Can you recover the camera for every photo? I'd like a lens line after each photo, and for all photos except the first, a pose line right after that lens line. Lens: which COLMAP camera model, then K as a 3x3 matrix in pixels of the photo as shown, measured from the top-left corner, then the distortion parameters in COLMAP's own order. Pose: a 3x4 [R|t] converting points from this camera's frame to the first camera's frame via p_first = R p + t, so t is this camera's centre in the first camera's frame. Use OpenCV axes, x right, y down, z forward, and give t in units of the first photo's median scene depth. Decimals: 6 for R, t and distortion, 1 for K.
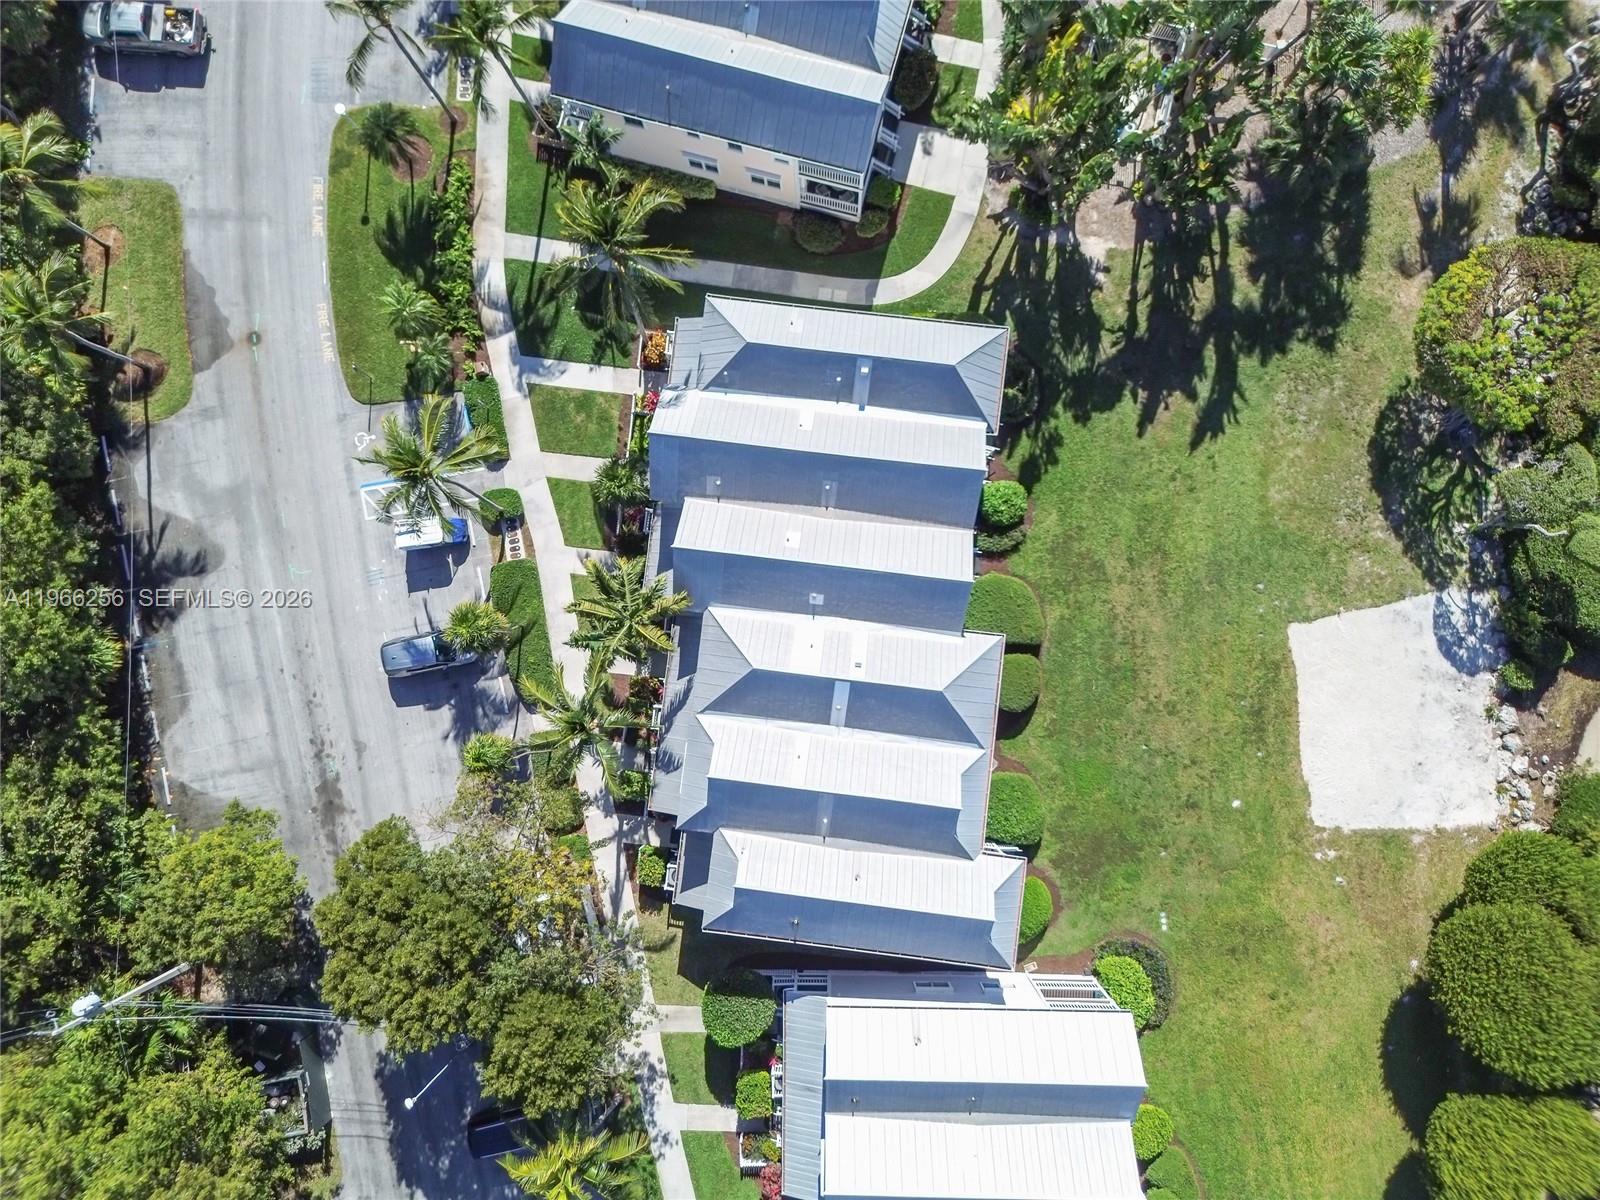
lens RADIAL K [[1136.1, 0, 802.8], [0, 1136.1, 598.7], [0, 0, 1]] dist [0.039107, -0.027374]
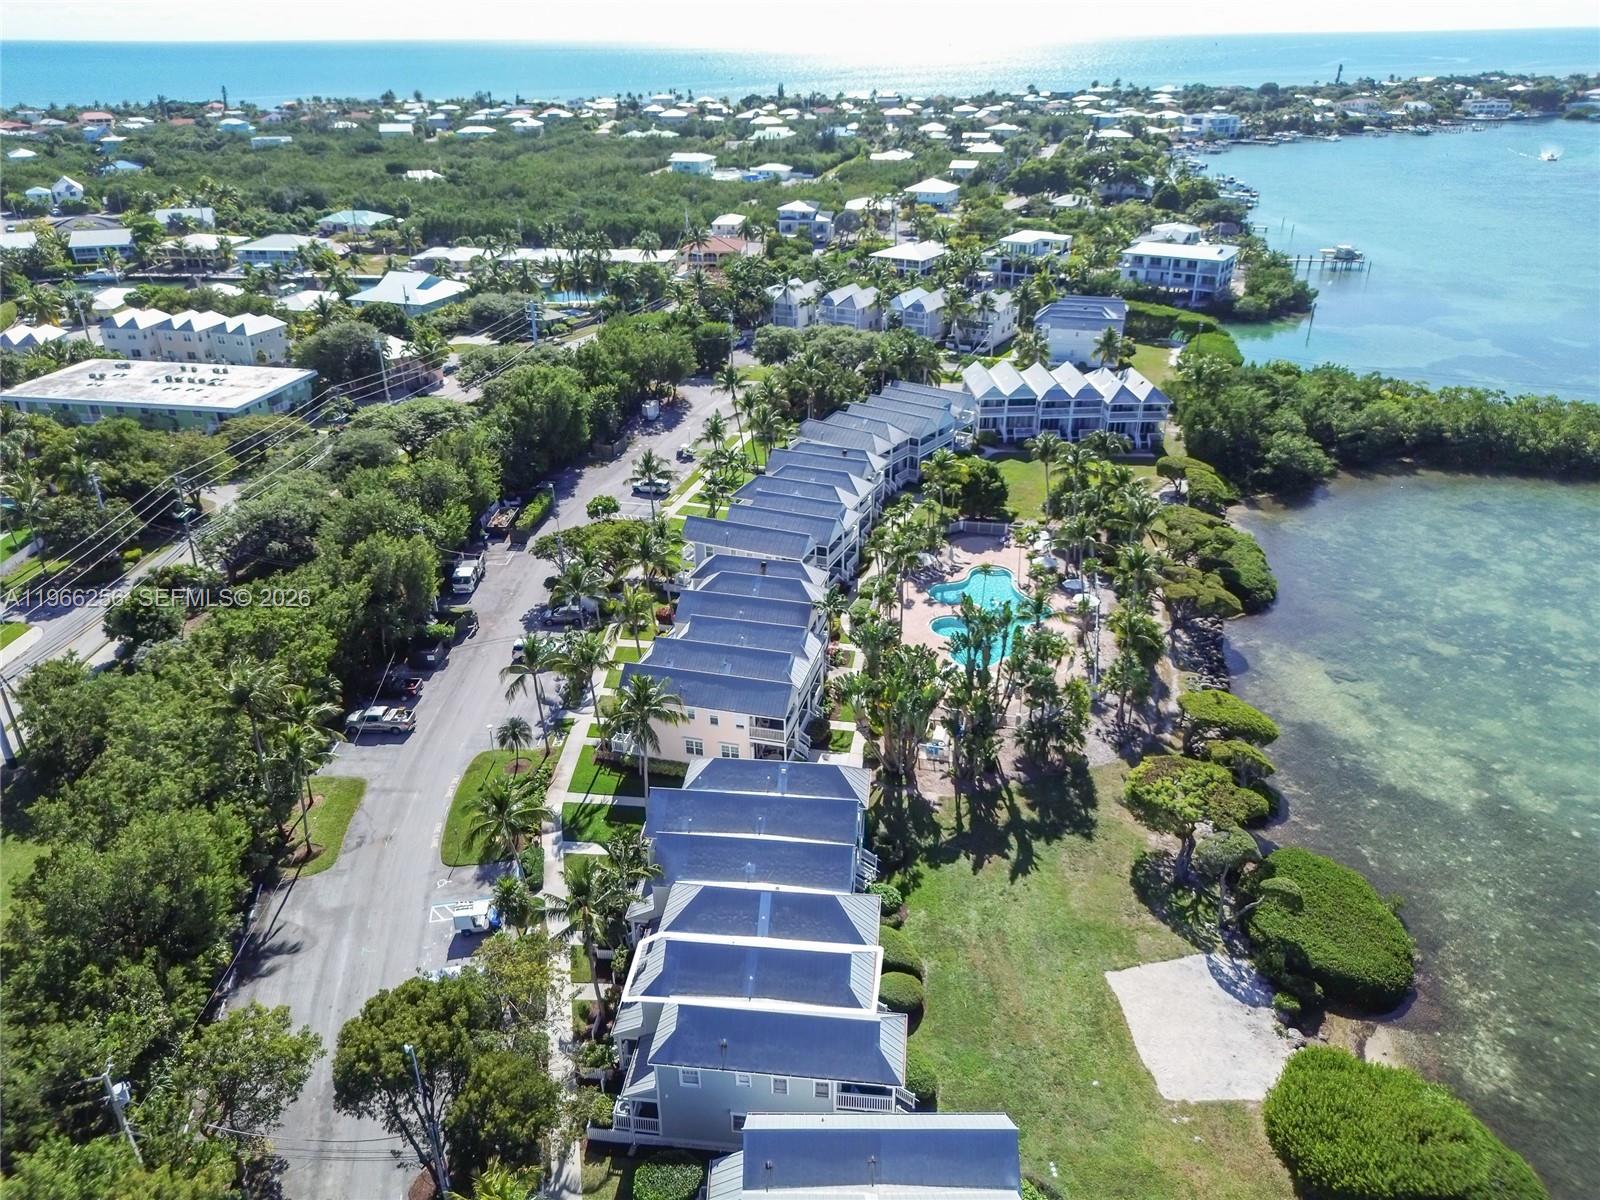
lens RADIAL K [[1136.1, 0, 800.8], [0, 1136.1, 603.1], [0, 0, 1]] dist [0.039107, -0.027374]
pose [[0.999839, 0.011868, 0.013444, 0.046045], [0.005865, 0.492038, -0.870554, 0.965831], [-0.016947, 0.870493, 0.491889, -0.028599]]
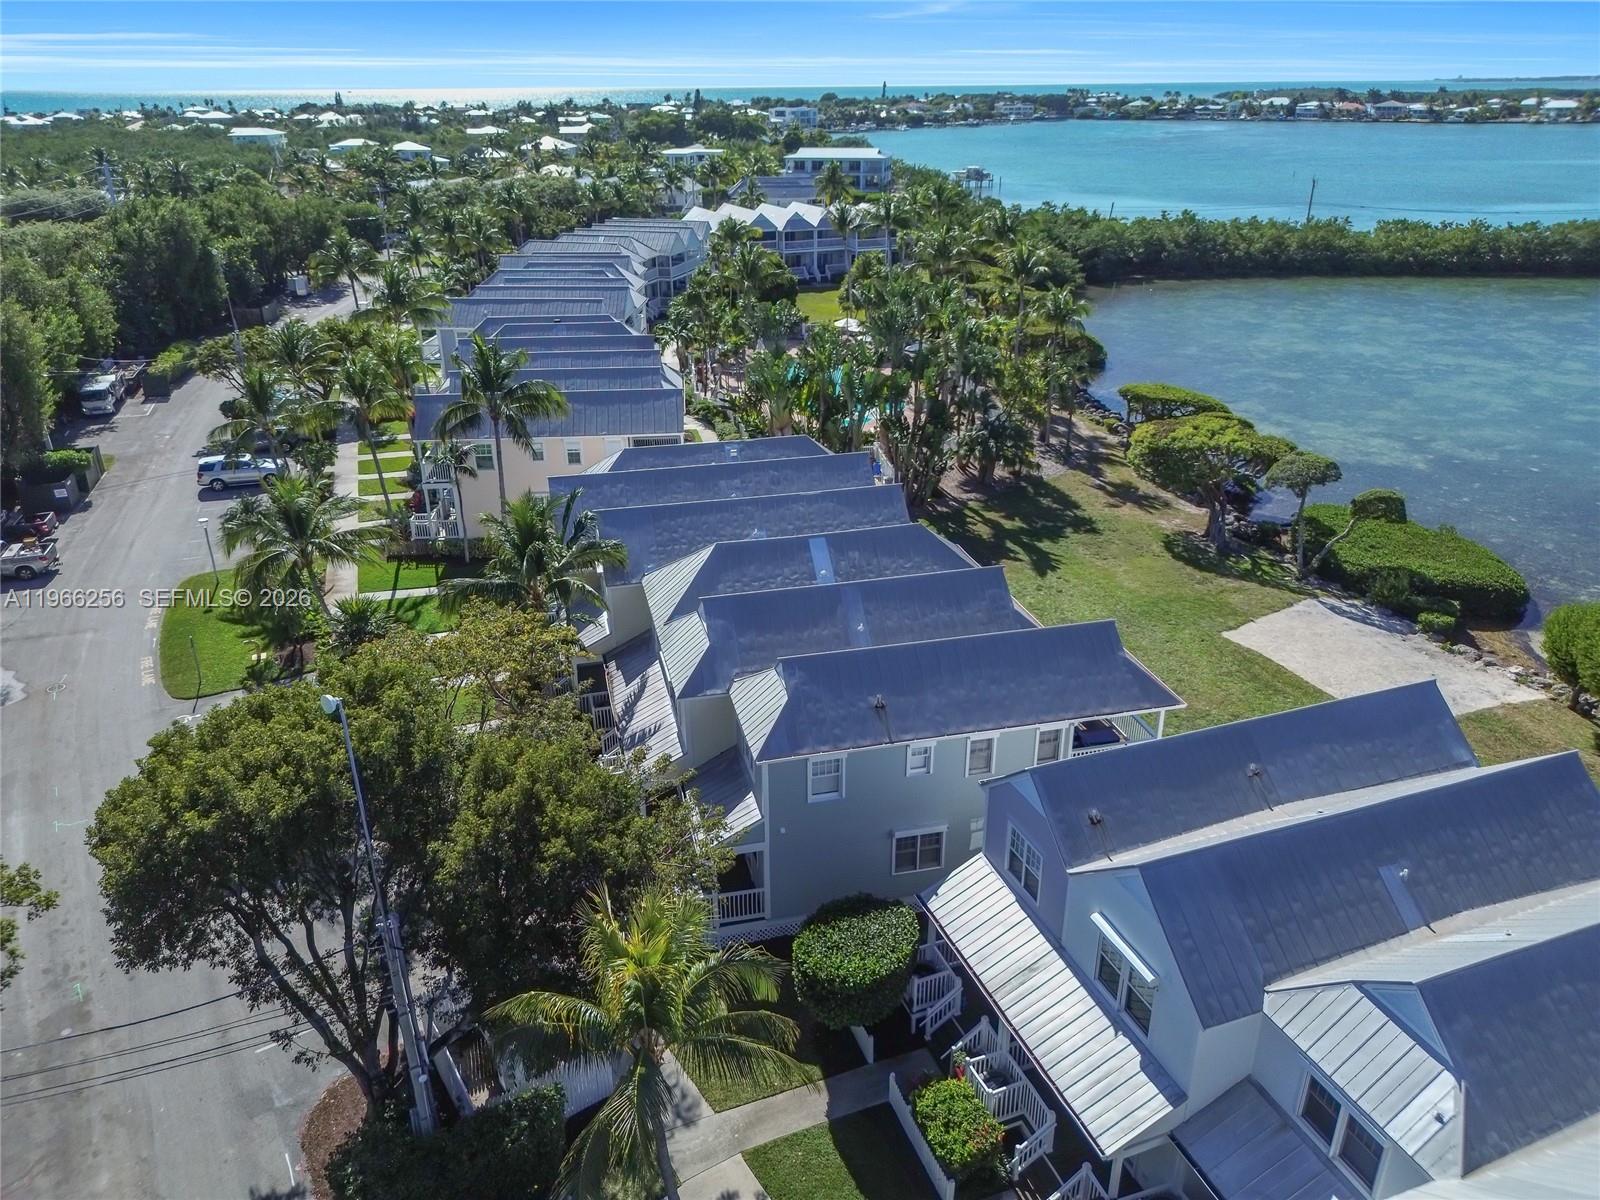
lens RADIAL K [[1136.1, 0, 805.1], [0, 1136.1, 601.8], [0, 0, 1]] dist [0.039107, -0.027374]
pose [[0.933660, -0.134940, 0.331768, -0.230725], [0.356942, 0.426927, -0.830858, 0.696088], [-0.029525, 0.894161, 0.446771, 0.541709]]
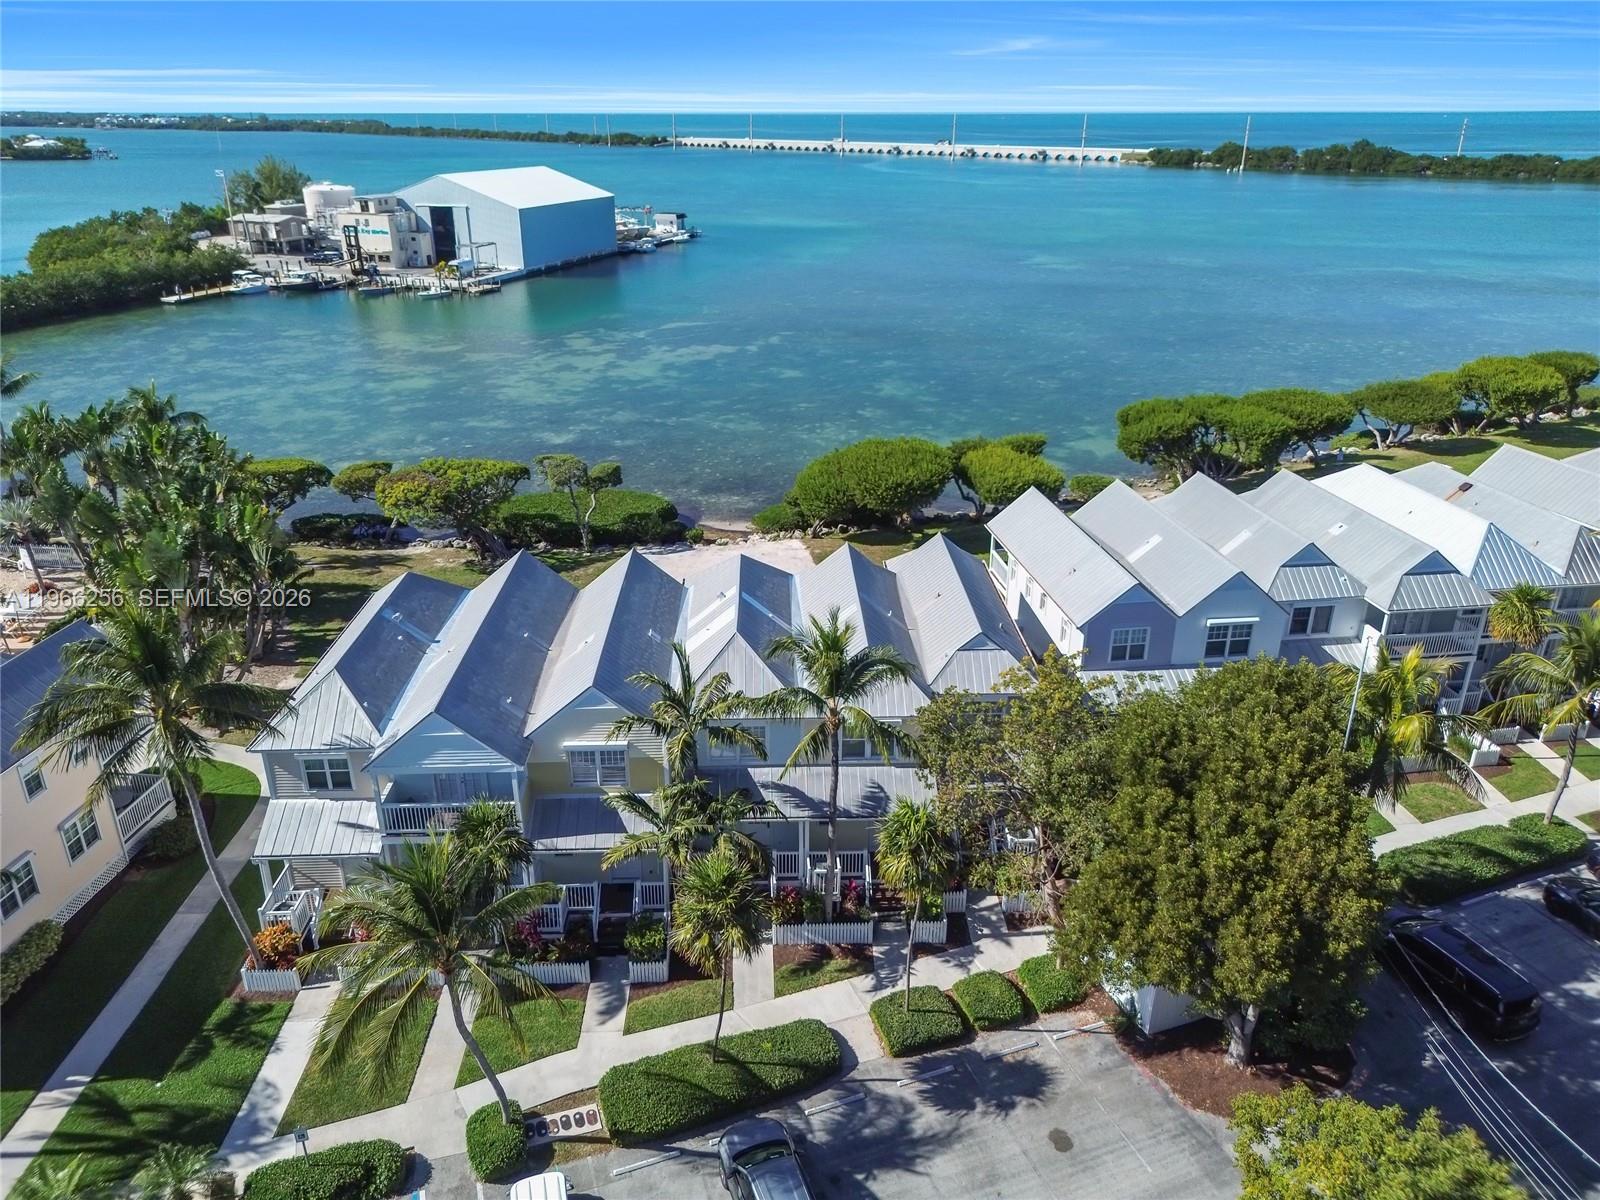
lens RADIAL K [[1136.1, 0, 802.5], [0, 1136.1, 603.4], [0, 0, 1]] dist [0.039107, -0.027374]
pose [[-0.149125, -0.376657, 0.914271, -0.699518], [0.987554, -0.009987, 0.156964, -0.020955], [-0.049991, 0.926299, 0.373458, 0.544102]]
